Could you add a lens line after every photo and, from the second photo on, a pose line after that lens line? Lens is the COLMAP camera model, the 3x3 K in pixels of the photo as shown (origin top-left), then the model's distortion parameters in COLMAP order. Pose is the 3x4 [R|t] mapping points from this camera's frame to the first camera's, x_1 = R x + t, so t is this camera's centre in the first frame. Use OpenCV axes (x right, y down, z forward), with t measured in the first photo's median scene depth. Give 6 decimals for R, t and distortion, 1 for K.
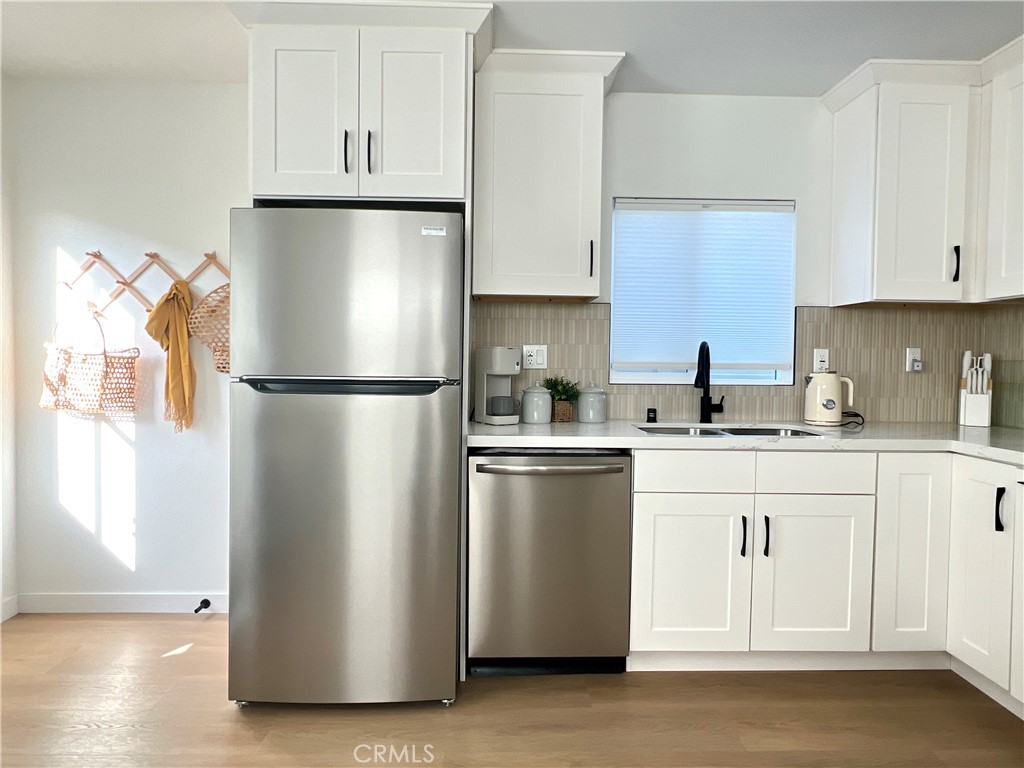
lens RADIAL K [[608.0, 0, 509.2], [0, 608.0, 378.4], [0, 0, 1]] dist [-0.001545, -0.001950]
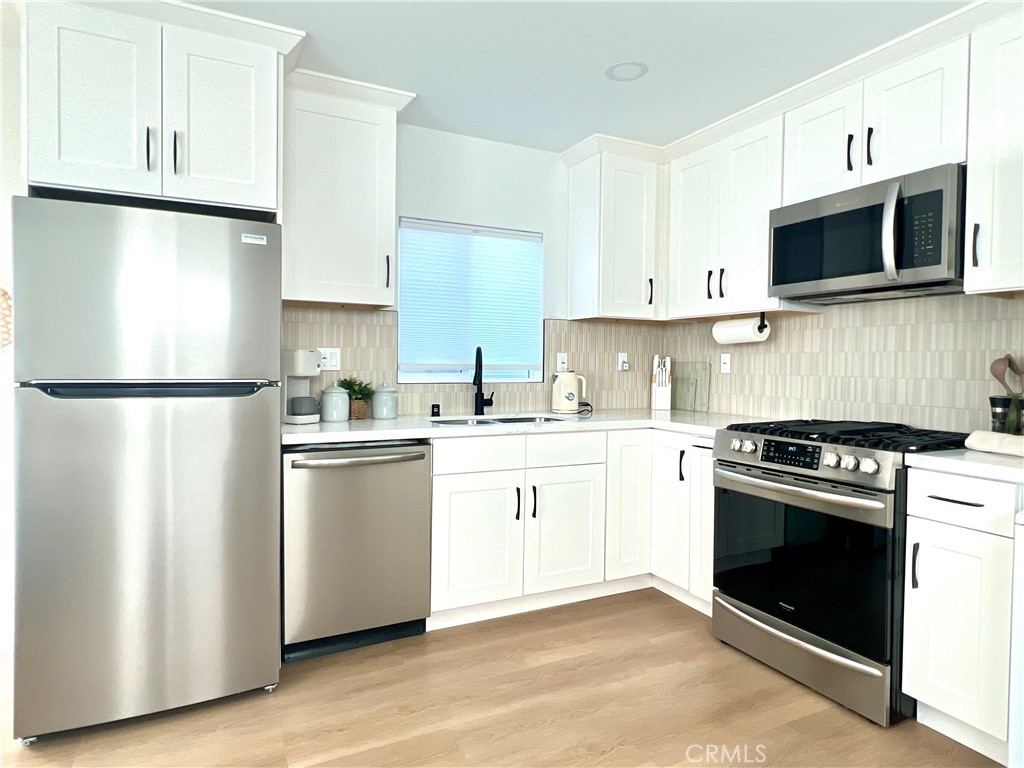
lens RADIAL K [[608.0, 0, 509.5], [0, 608.0, 378.8], [0, 0, 1]] dist [-0.001545, -0.001950]
pose [[0.905163, -0.012788, 0.424872, -0.125926], [0.013386, 0.999909, 0.001578, 0.001436], [-0.424854, 0.004259, 0.905252, -0.097564]]
